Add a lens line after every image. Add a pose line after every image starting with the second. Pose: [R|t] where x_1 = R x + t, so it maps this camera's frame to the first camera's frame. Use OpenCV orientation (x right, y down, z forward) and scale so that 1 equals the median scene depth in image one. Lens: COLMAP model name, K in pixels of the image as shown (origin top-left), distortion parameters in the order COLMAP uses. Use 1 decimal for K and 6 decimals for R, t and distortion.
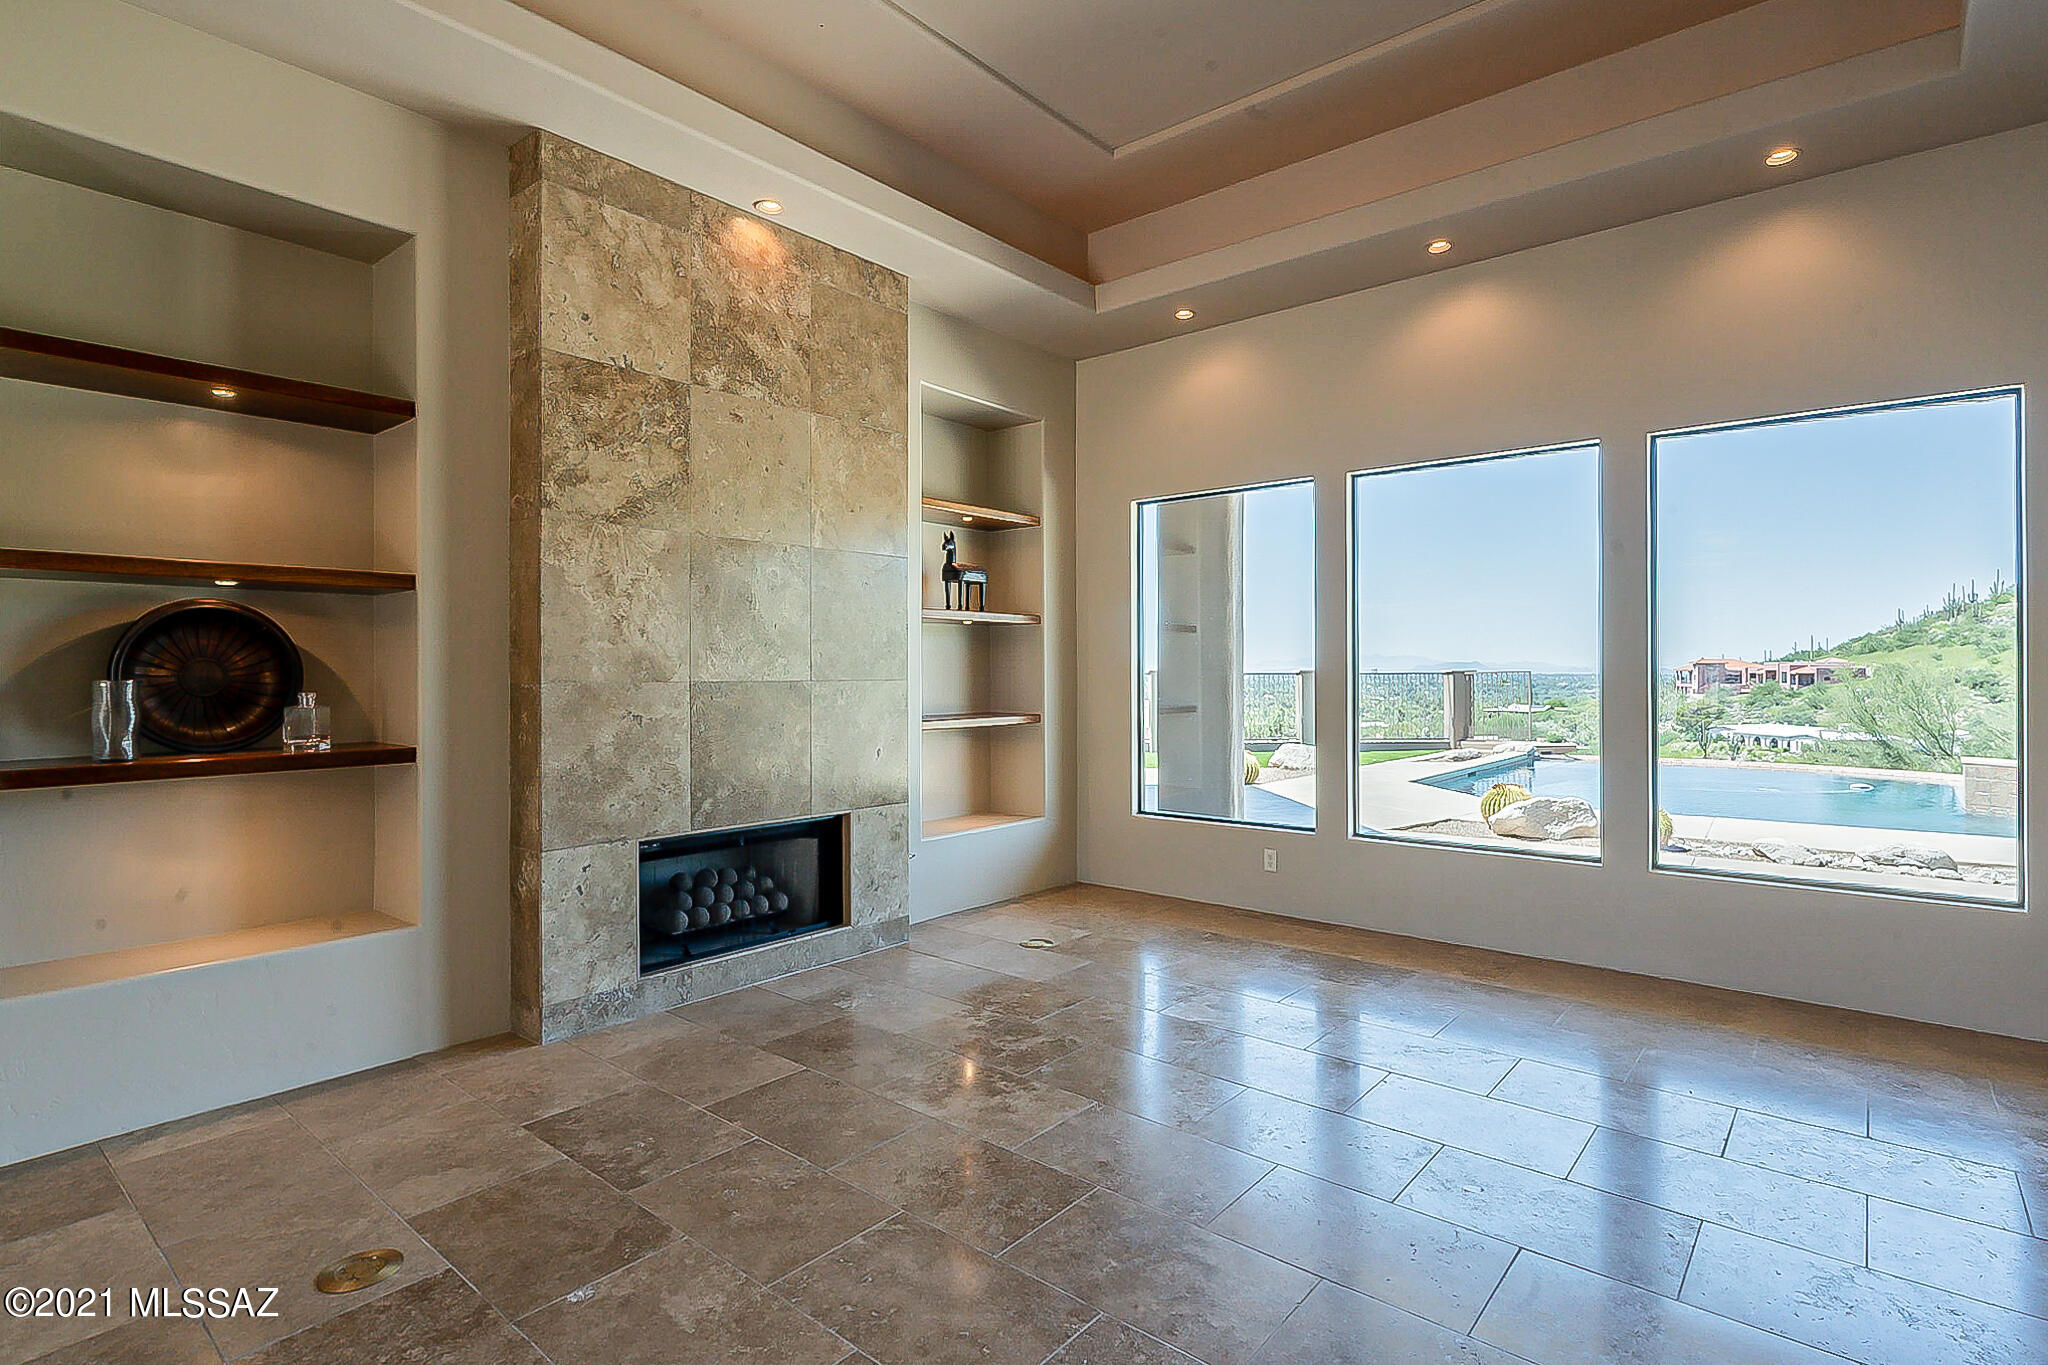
lens RADIAL K [[1018.8, 0, 1026.4], [0, 1018.8, 667.5], [0, 0, 1]] dist [0.009796, -0.000981]
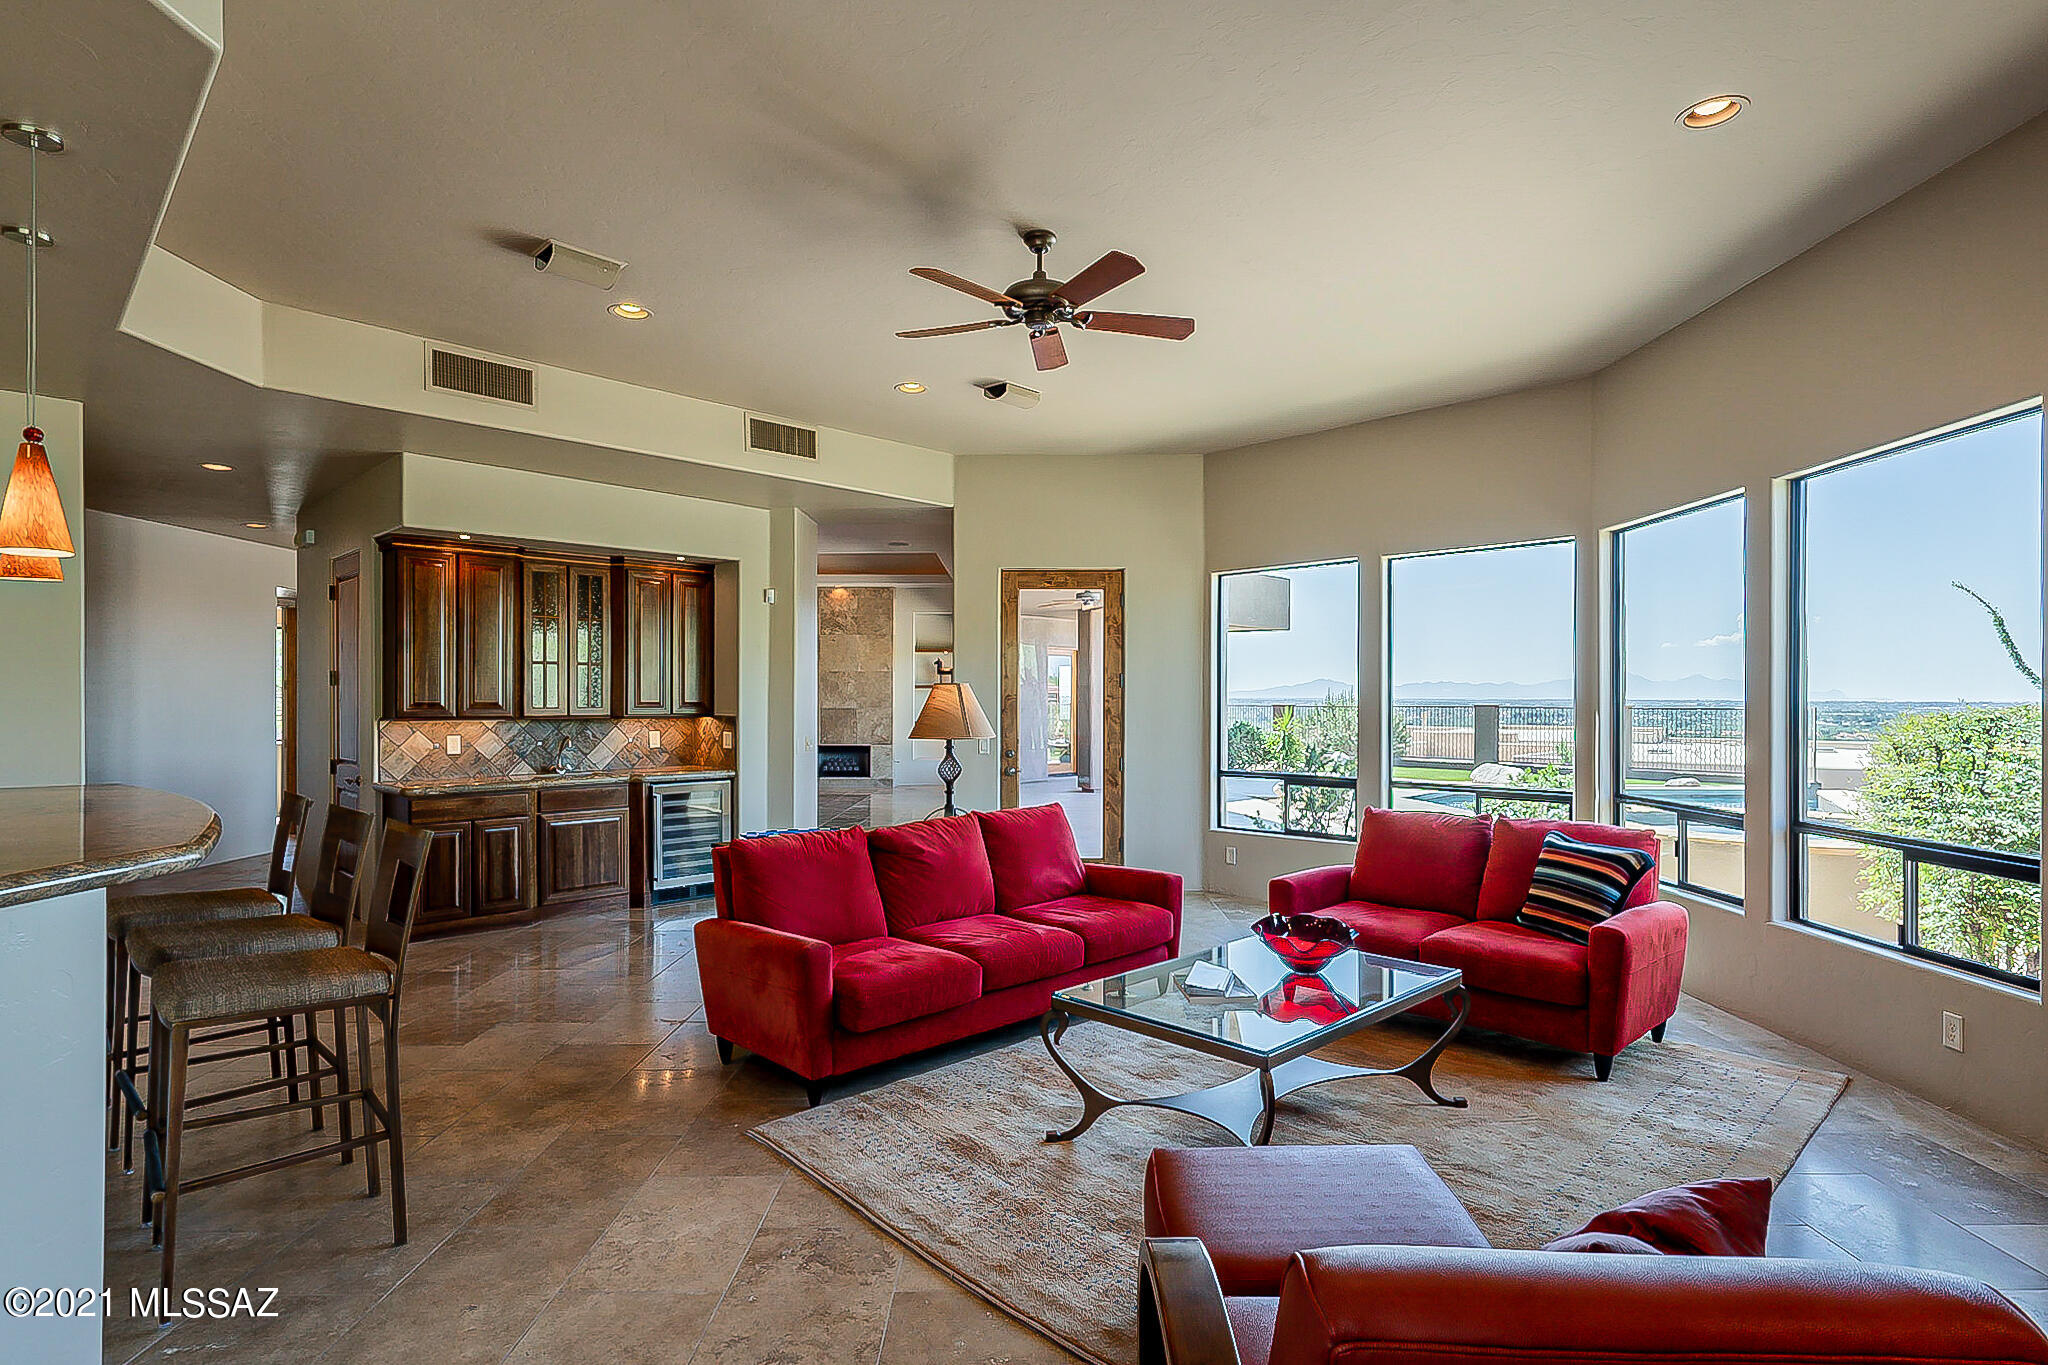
lens RADIAL K [[1031.8, 0, 1030.1], [0, 1031.8, 693.0], [0, 0, 1]] dist [-0.001582, -0.000701]
pose [[0.636729, -0.000974, -0.771087, 3.367926], [0.004751, 0.999985, 0.002660, -0.053813], [0.771073, -0.005358, 0.636725, -0.973929]]
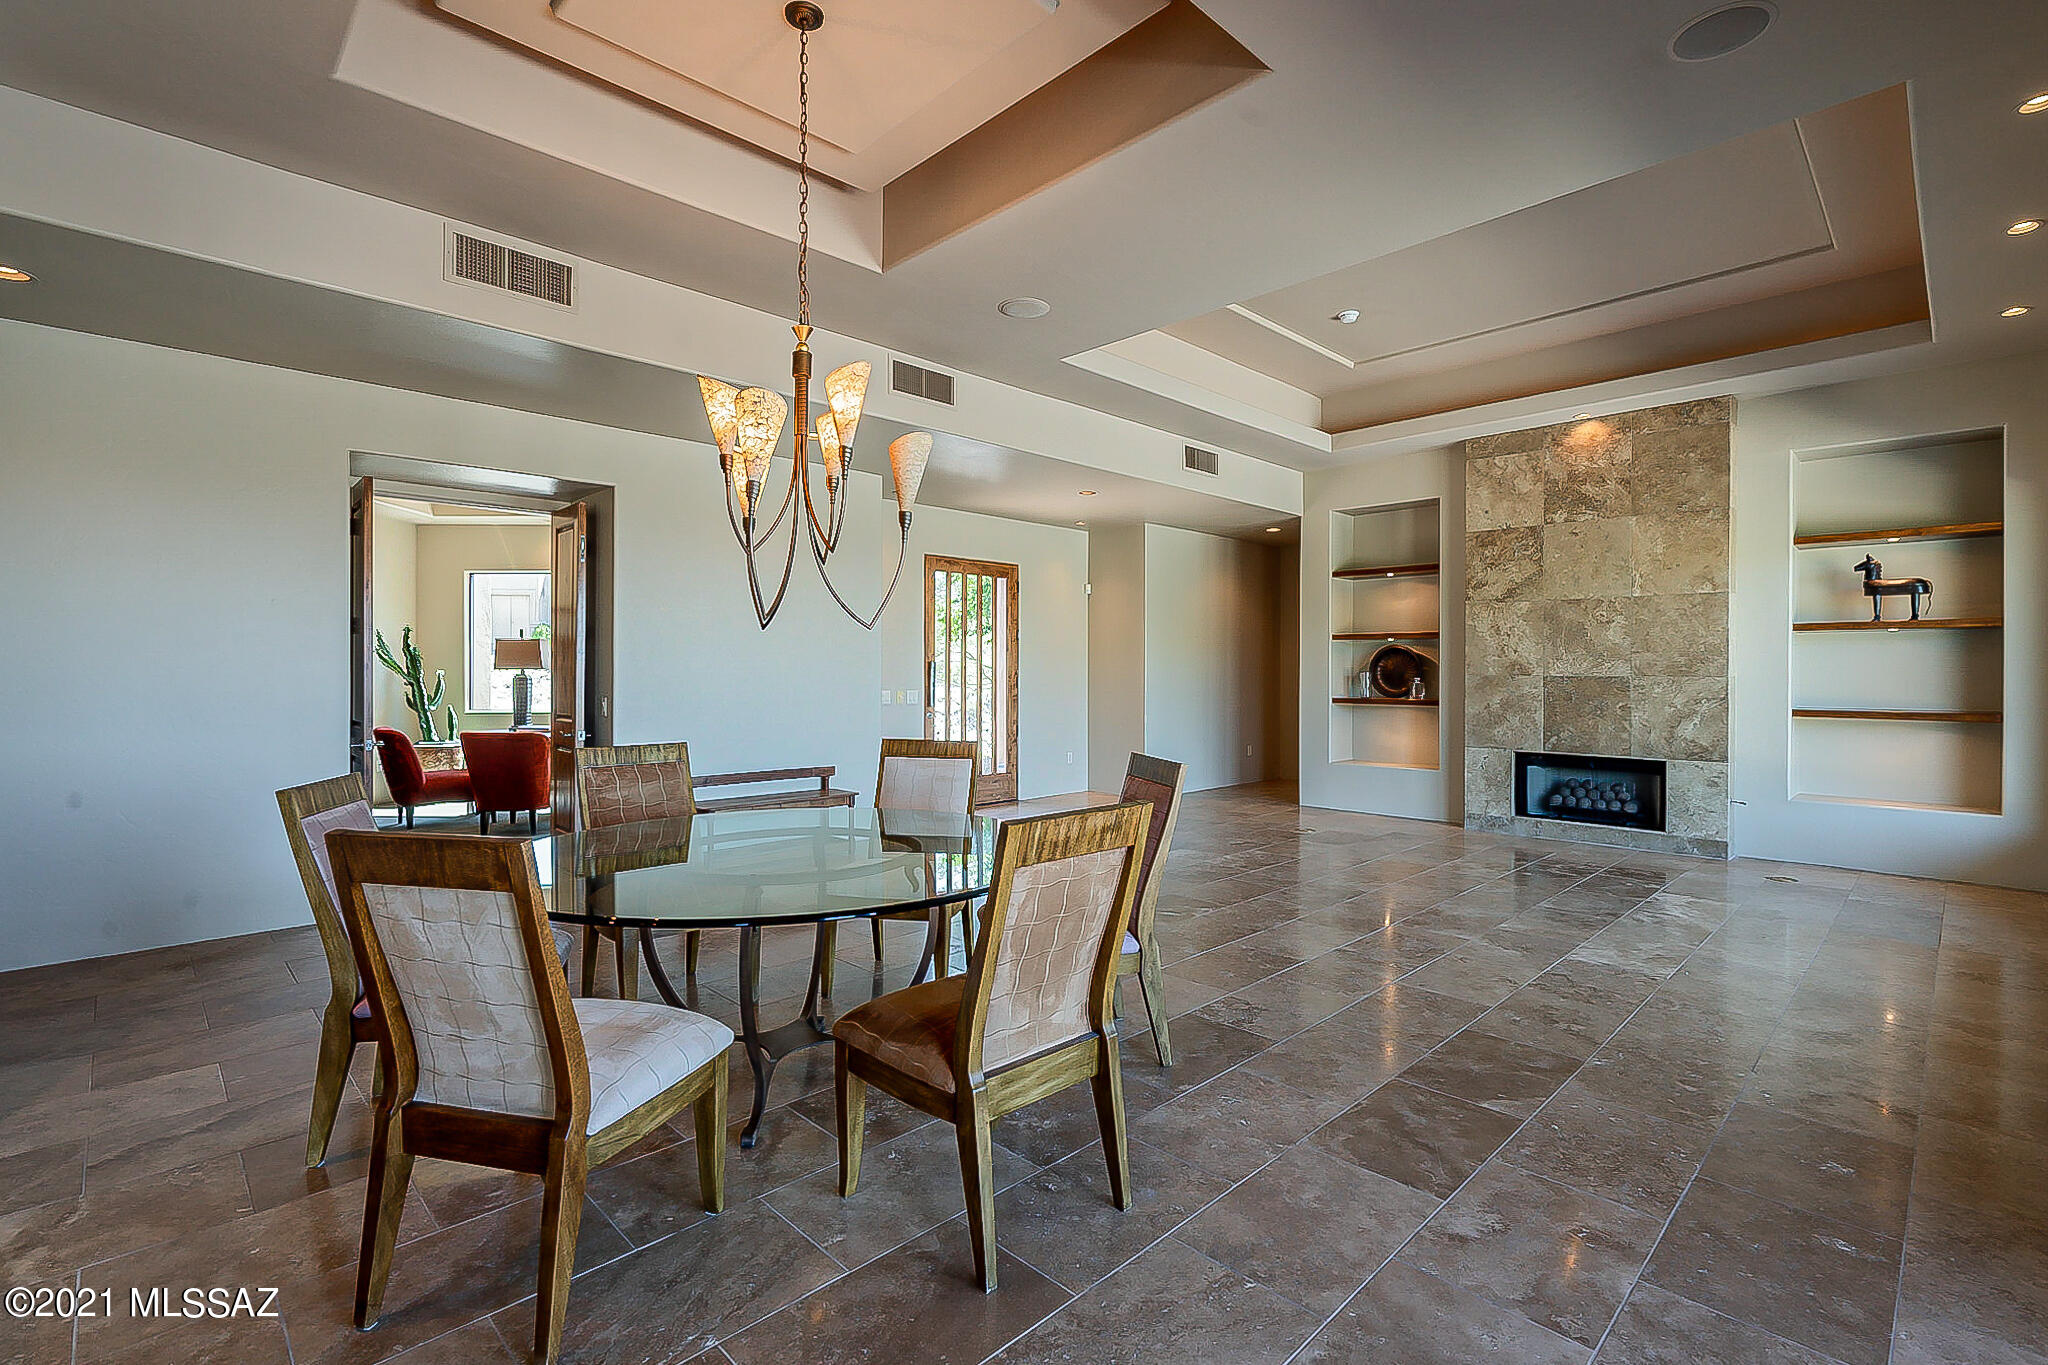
lens RADIAL K [[933.8, 0, 1032.7], [0, 933.8, 664.6], [0, 0, 1]] dist [0.000147, 0.002078]
pose [[-0.094800, -0.002980, -0.995492, 1.558079], [-0.000588, 0.999996, -0.002938, -0.001697], [0.995496, 0.000307, -0.094802, 0.186731]]
